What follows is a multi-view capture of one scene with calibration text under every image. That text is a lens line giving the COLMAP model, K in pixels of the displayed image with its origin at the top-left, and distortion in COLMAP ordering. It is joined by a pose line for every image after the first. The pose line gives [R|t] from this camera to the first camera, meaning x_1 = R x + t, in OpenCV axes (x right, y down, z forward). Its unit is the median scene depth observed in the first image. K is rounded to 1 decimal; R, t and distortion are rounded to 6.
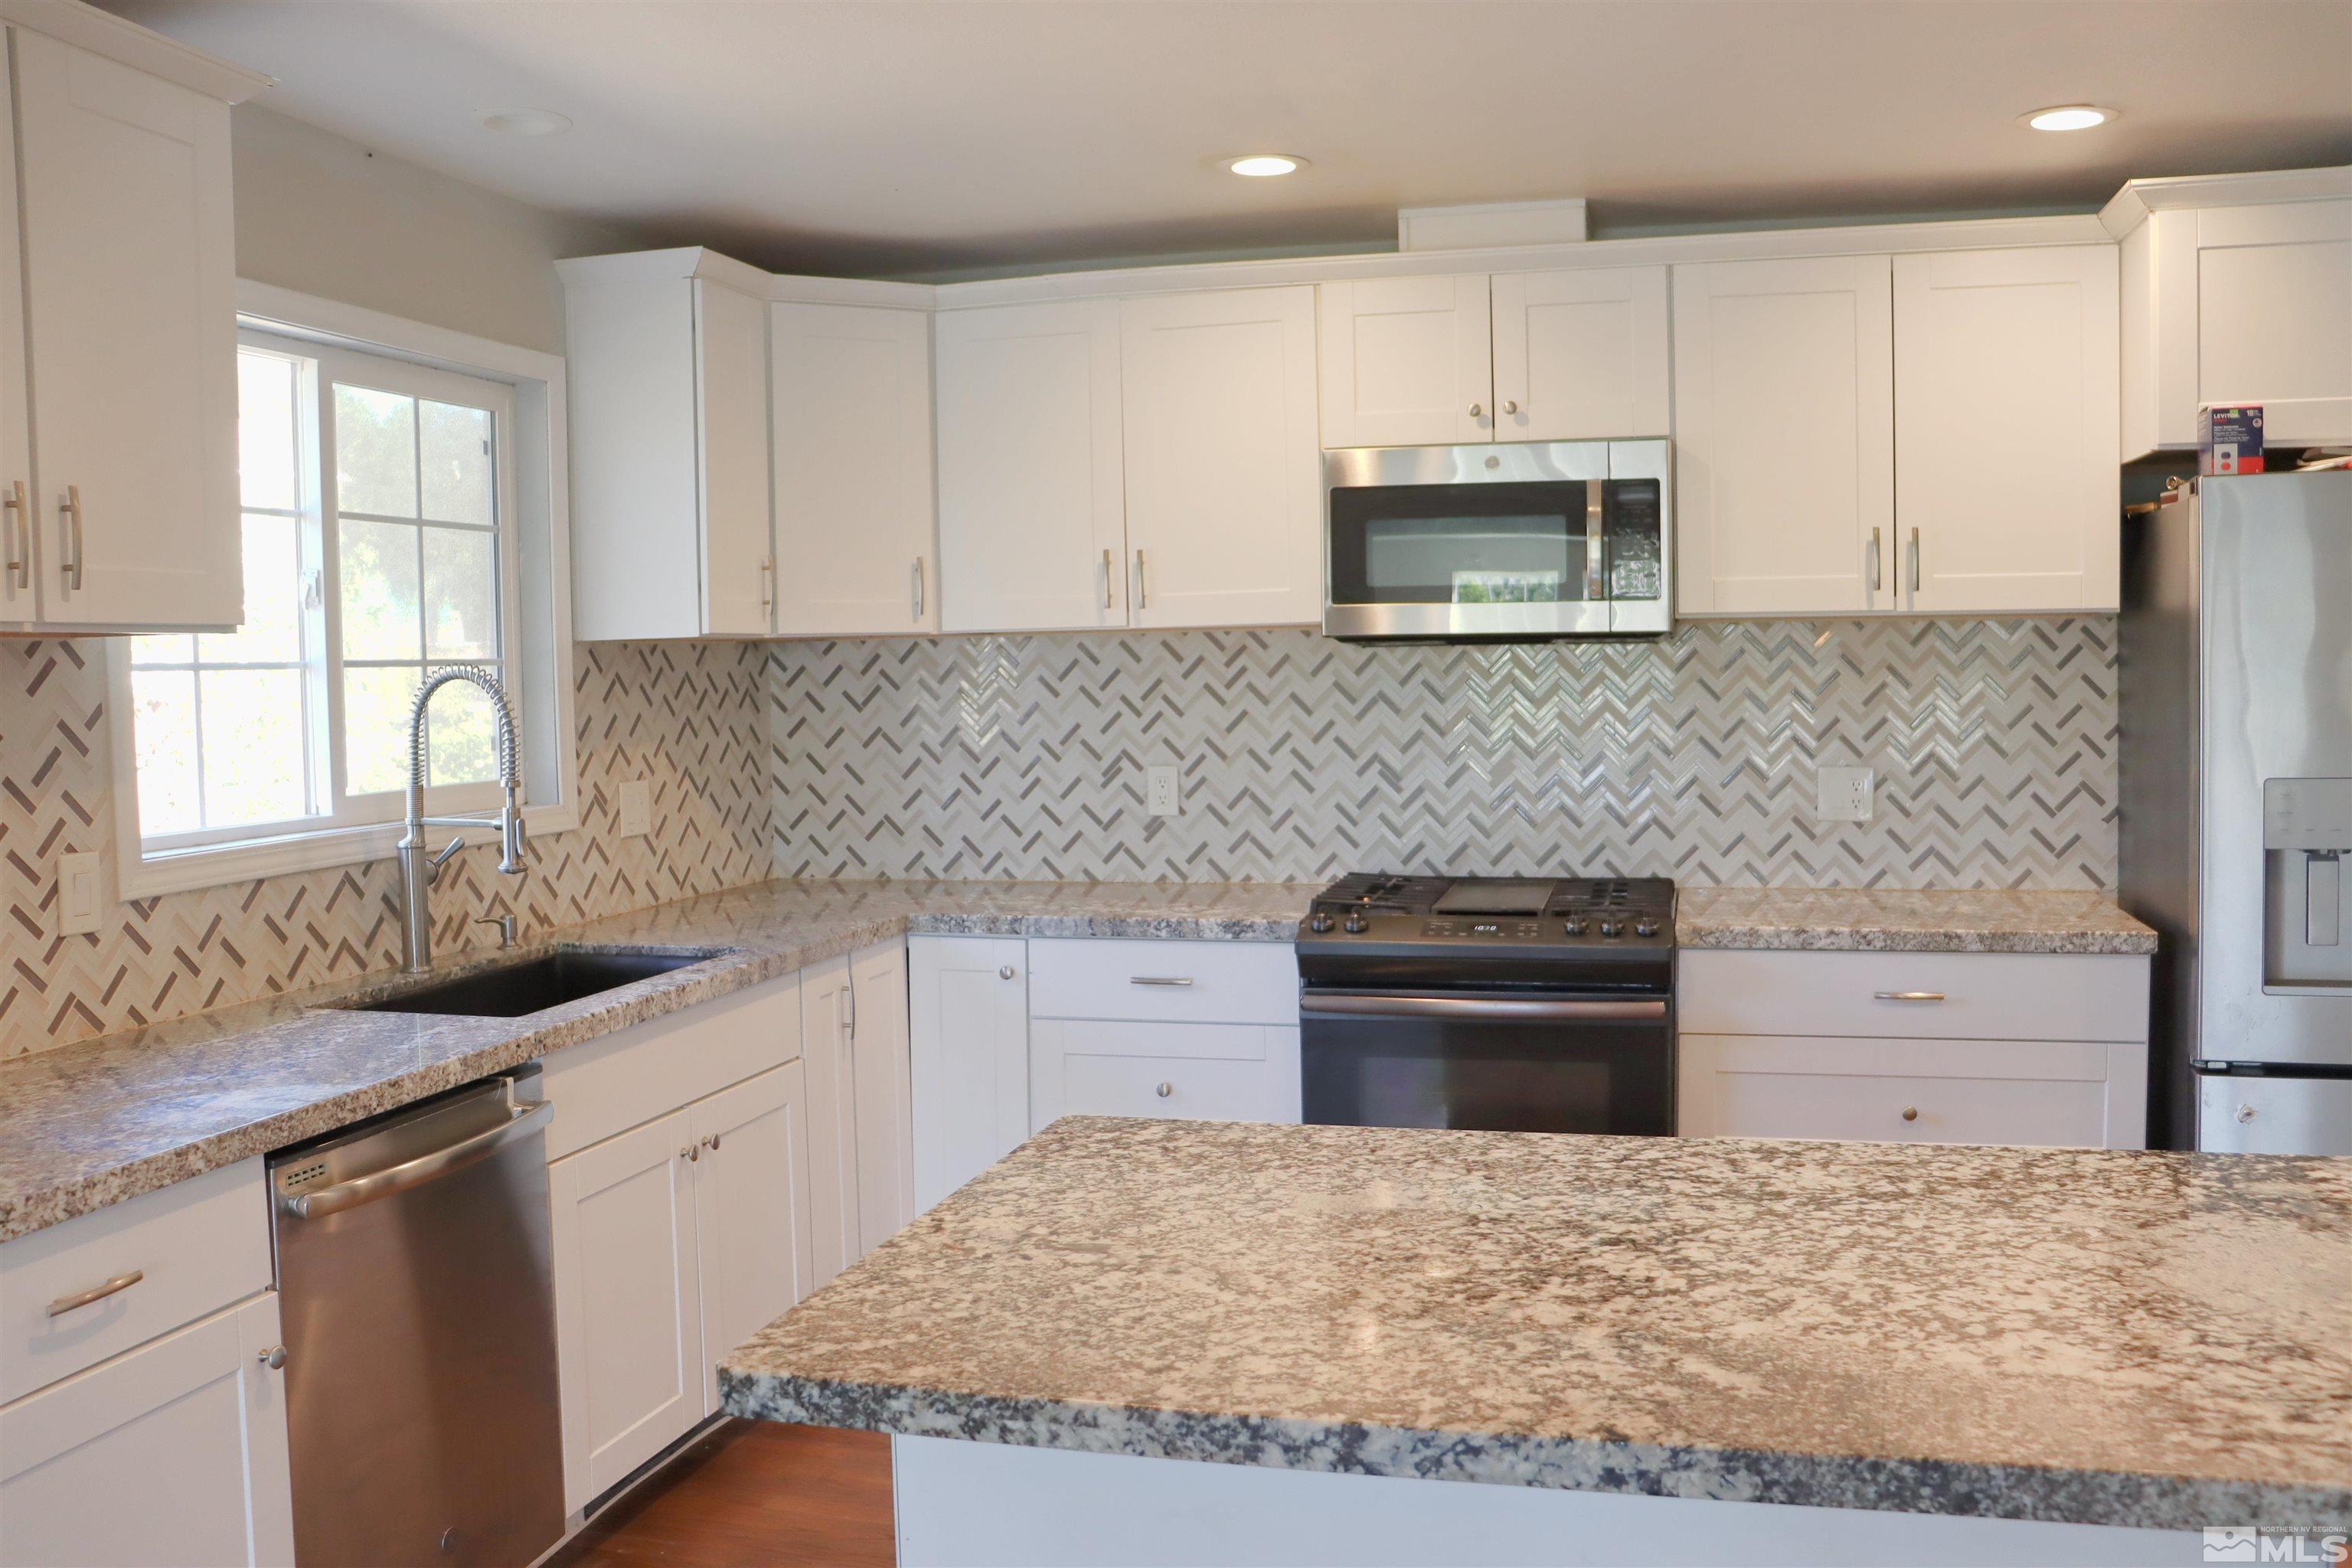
lens RADIAL K [[1994.0, 0, 1181.3], [0, 1994.0, 787.6], [0, 0, 1]] dist [-0.162944, 0.147653]
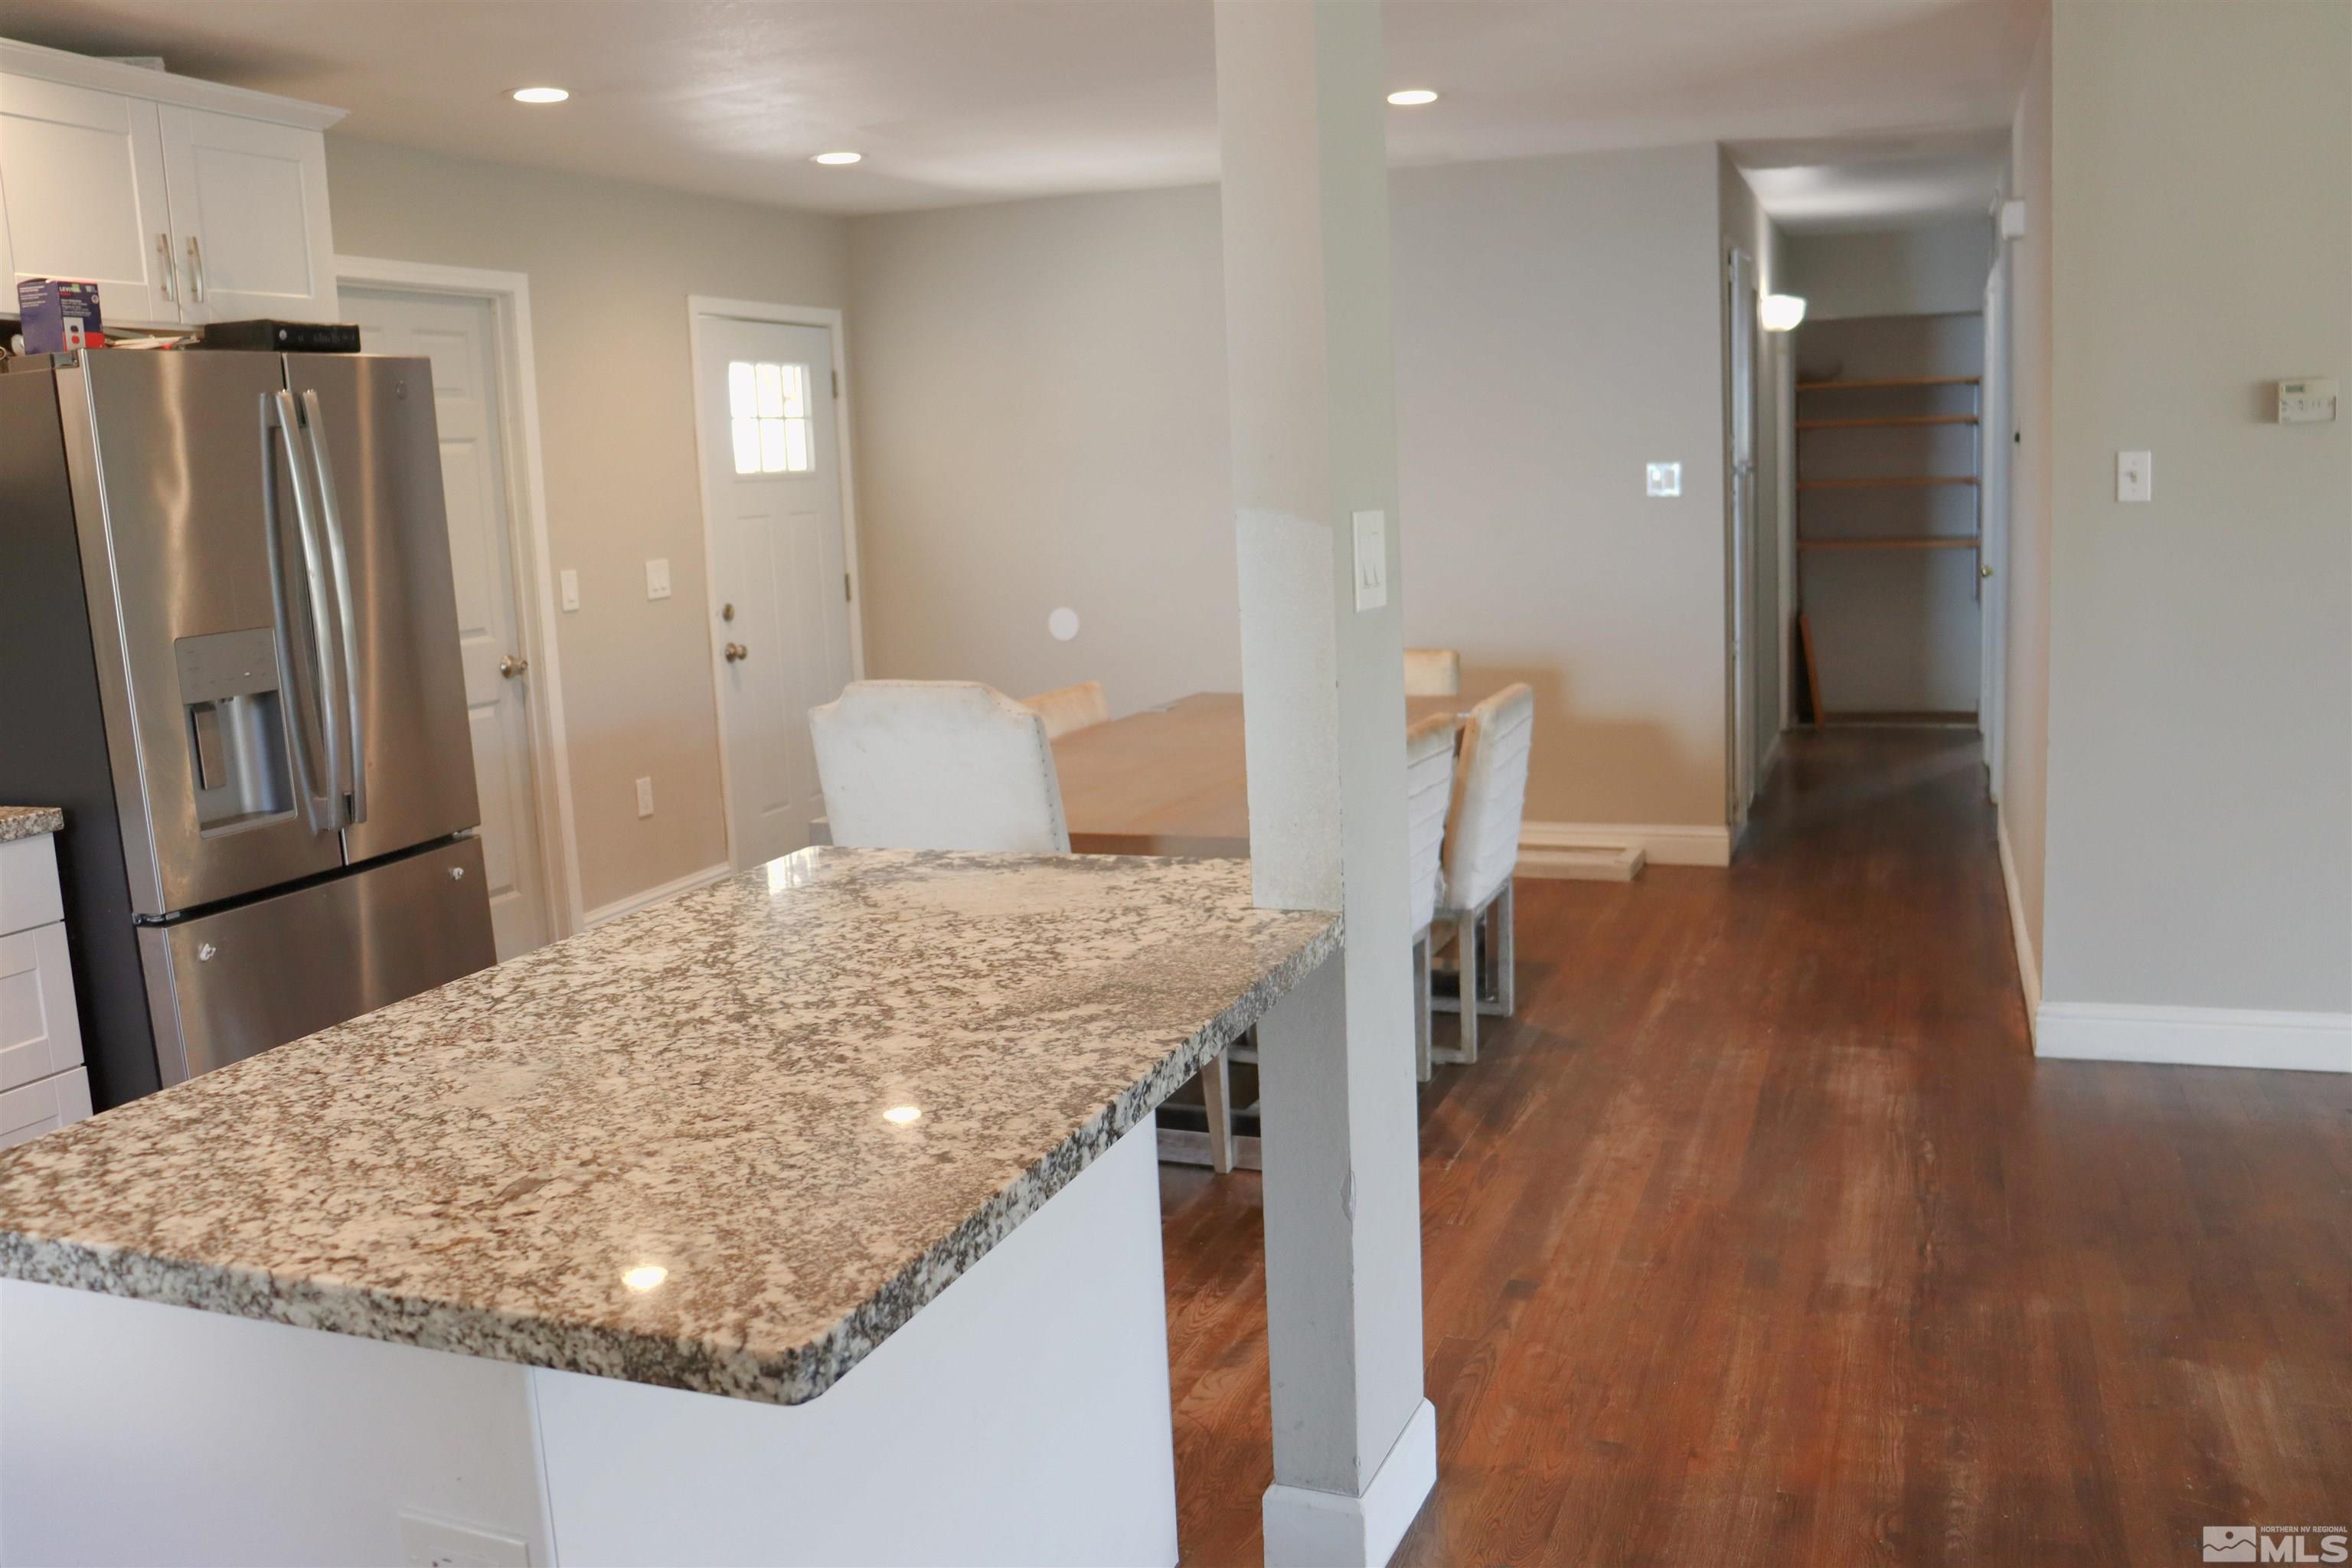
lens RADIAL K [[1994.0, 0, 1204.0], [0, 1994.0, 790.5], [0, 0, 1]] dist [-0.162944, 0.147653]
pose [[0.089974, -0.148862, 0.984756, -0.399512], [0.104442, 0.984725, 0.139315, -0.009915], [-0.990453, 0.090316, 0.104147, 0.297353]]
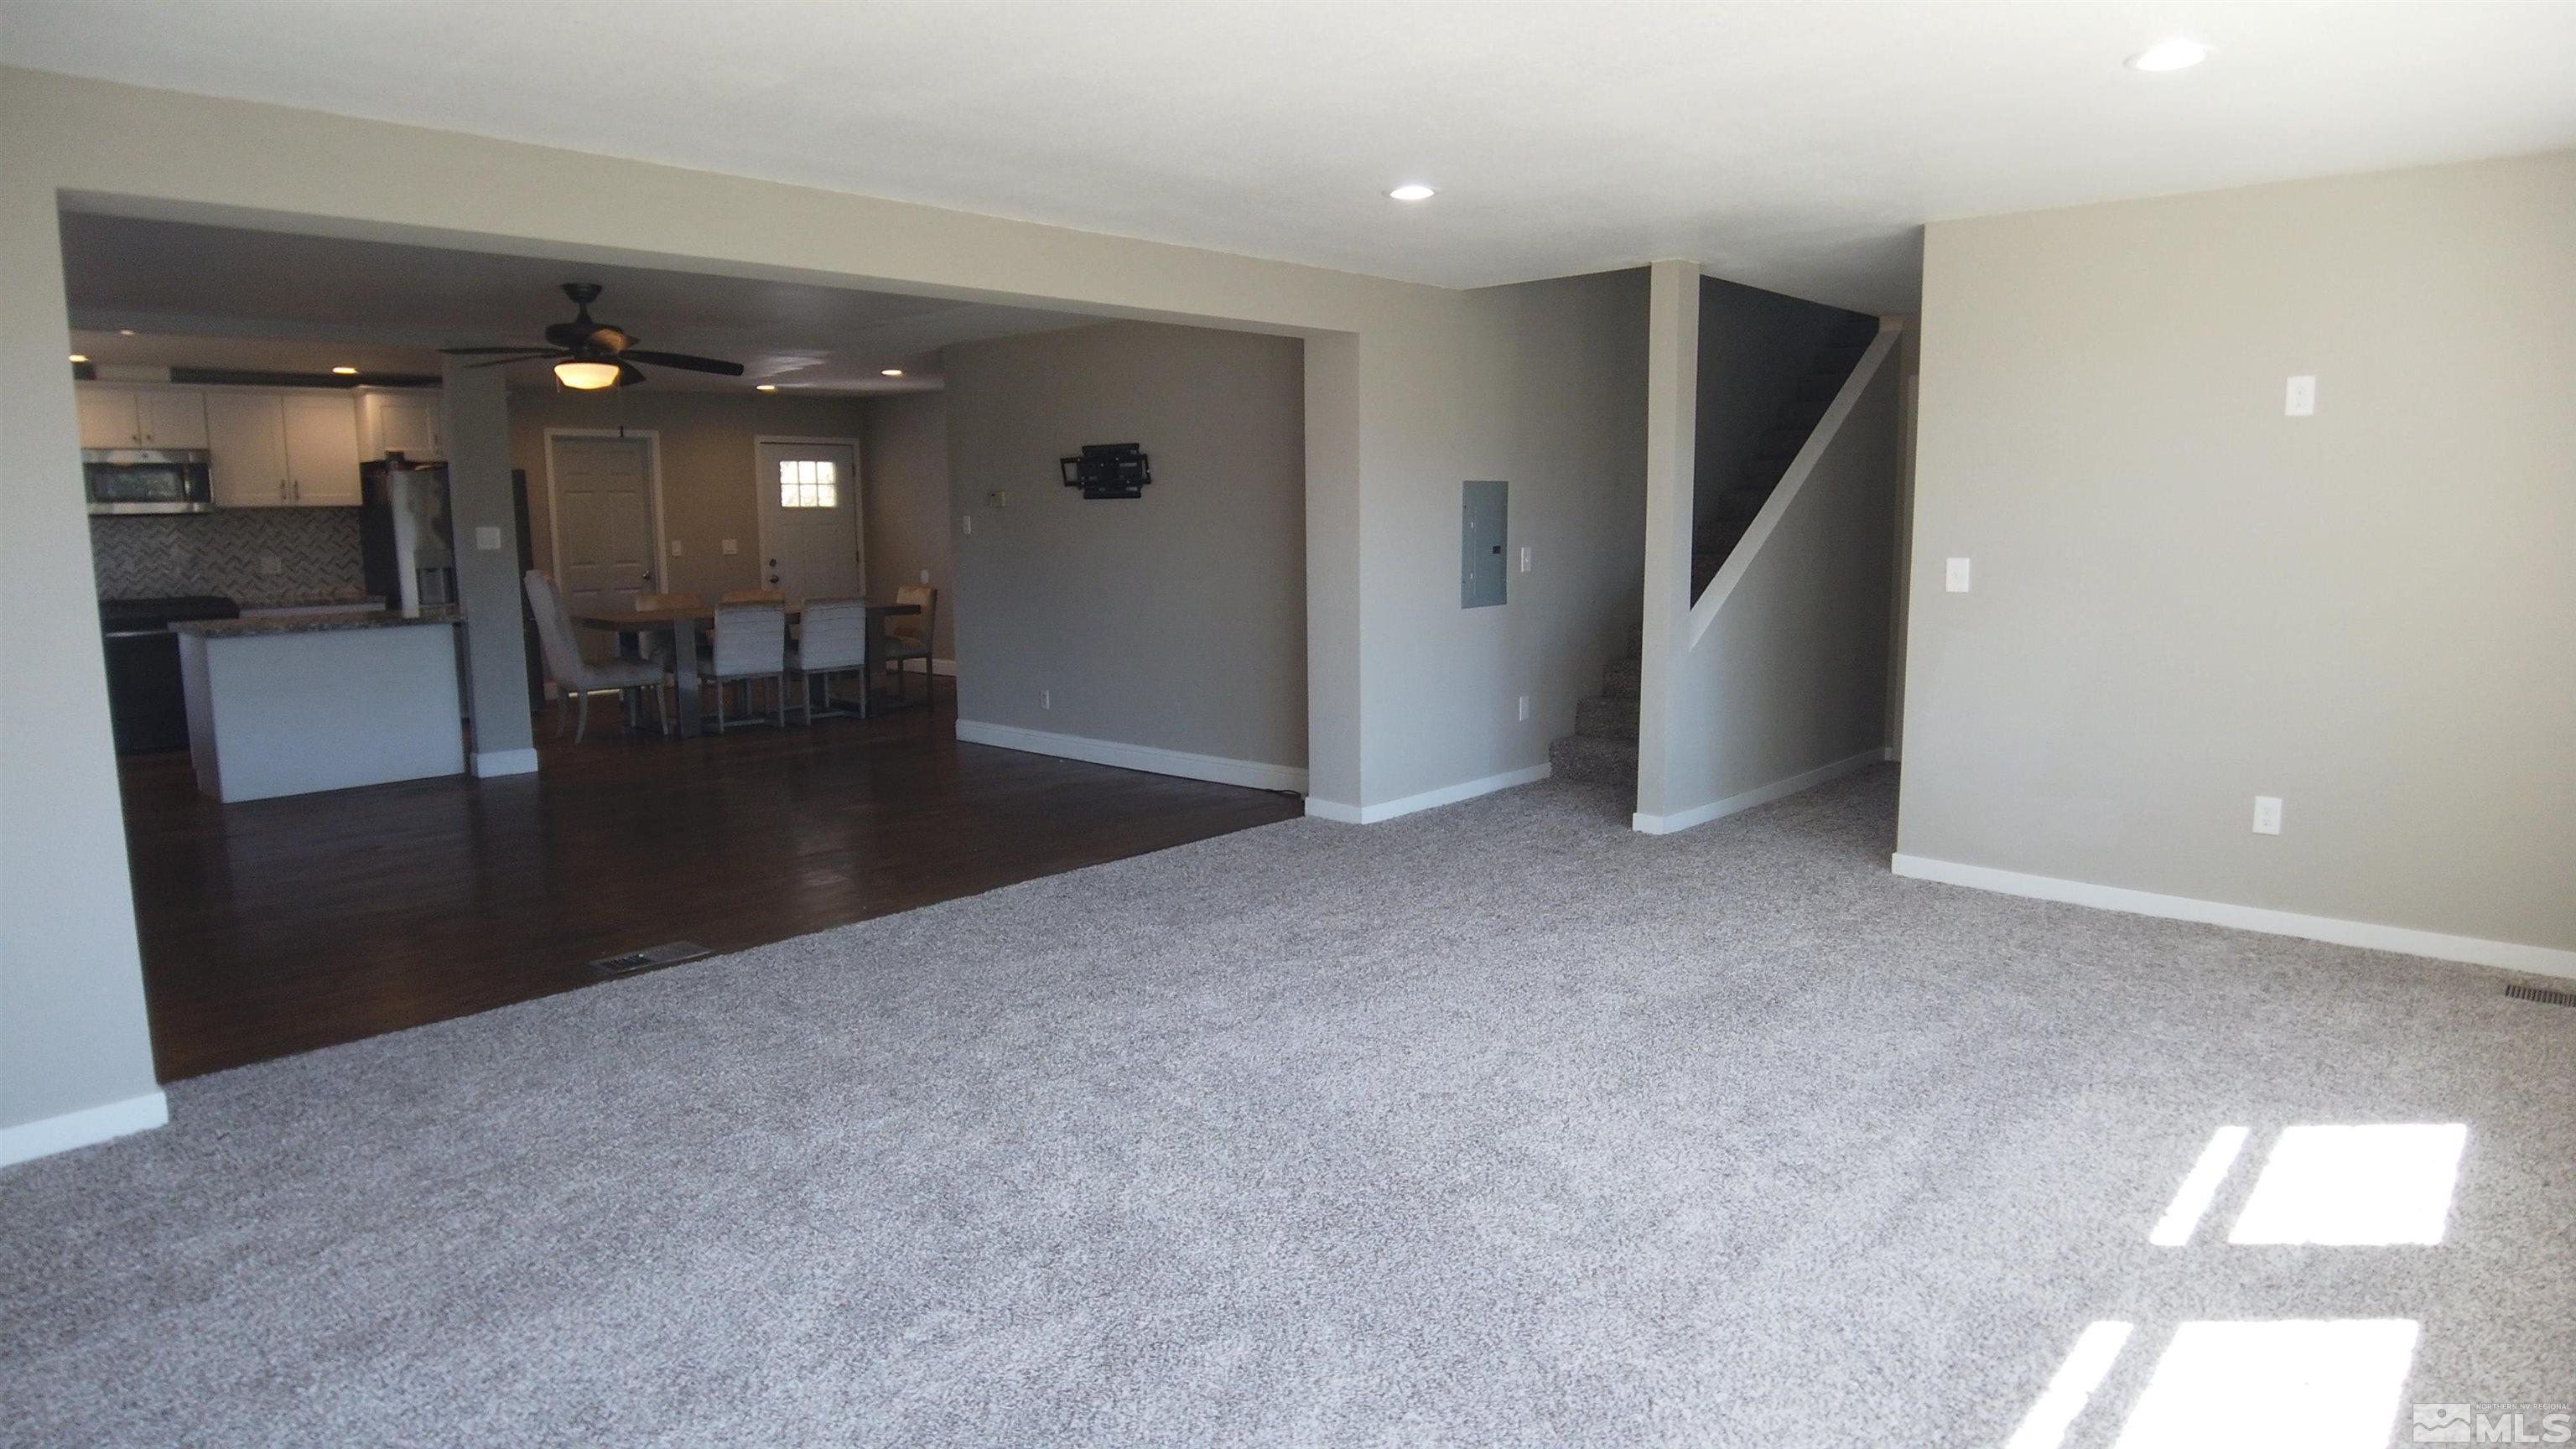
lens RADIAL K [[1503.1, 0, 1289.9], [0, 1503.1, 715.7], [0, 0, 1]] dist [-0.043208, -0.012451]
pose [[0.455979, -0.107557, 0.883467, -1.141490], [0.061174, 0.994111, 0.089454, 0.149560], [-0.887886, 0.013256, 0.459873, -1.698020]]
